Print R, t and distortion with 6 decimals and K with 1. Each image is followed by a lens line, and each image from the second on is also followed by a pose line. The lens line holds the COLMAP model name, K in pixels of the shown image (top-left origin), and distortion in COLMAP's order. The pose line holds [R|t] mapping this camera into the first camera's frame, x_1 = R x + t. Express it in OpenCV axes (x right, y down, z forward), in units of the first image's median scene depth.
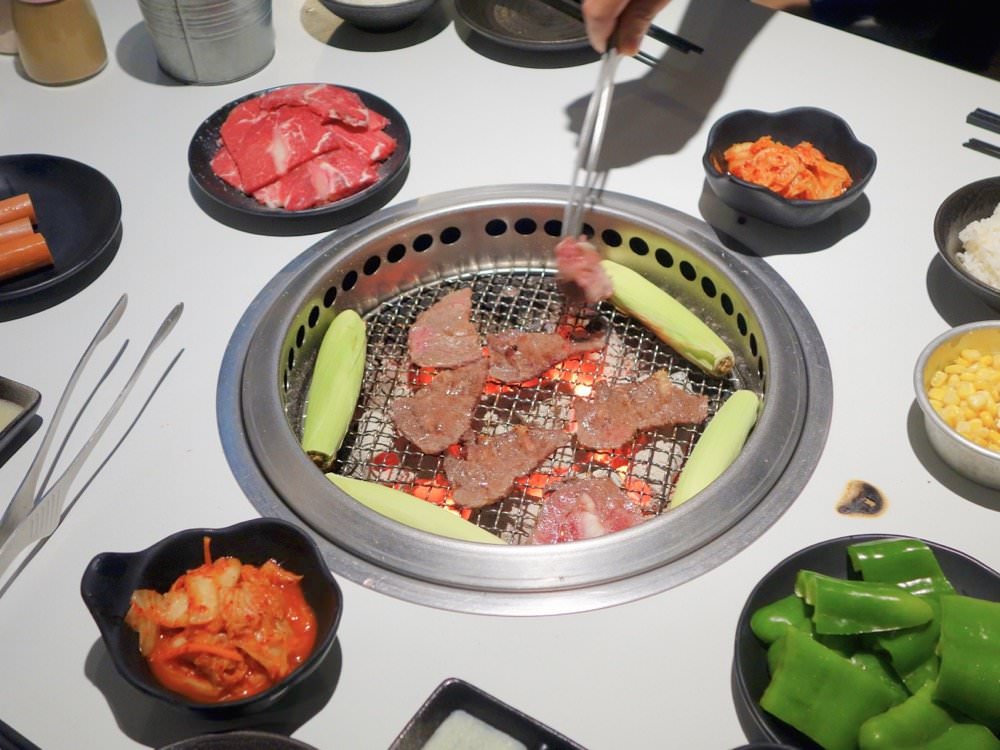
lens RADIAL K [[1339.6, 0, 500.0], [0, 1339.6, 375.0], [0, 0, 1]] dist [0.017348, 0.013063]
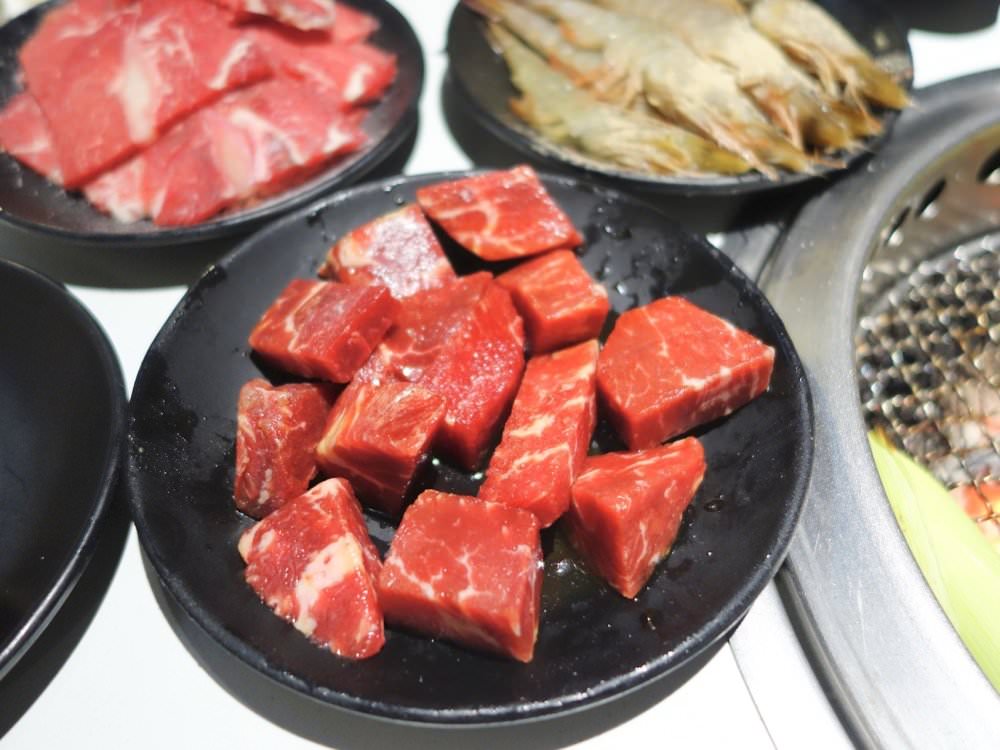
lens RADIAL K [[820.5, 0, 500.0], [0, 820.5, 375.0], [0, 0, 1]] dist [-0.002250, -0.000840]
pose [[0.995134, -0.063859, 0.075038, -0.071251], [0.054740, 0.991521, 0.117855, -0.098514], [-0.081928, -0.113174, 0.990192, 0.711928]]
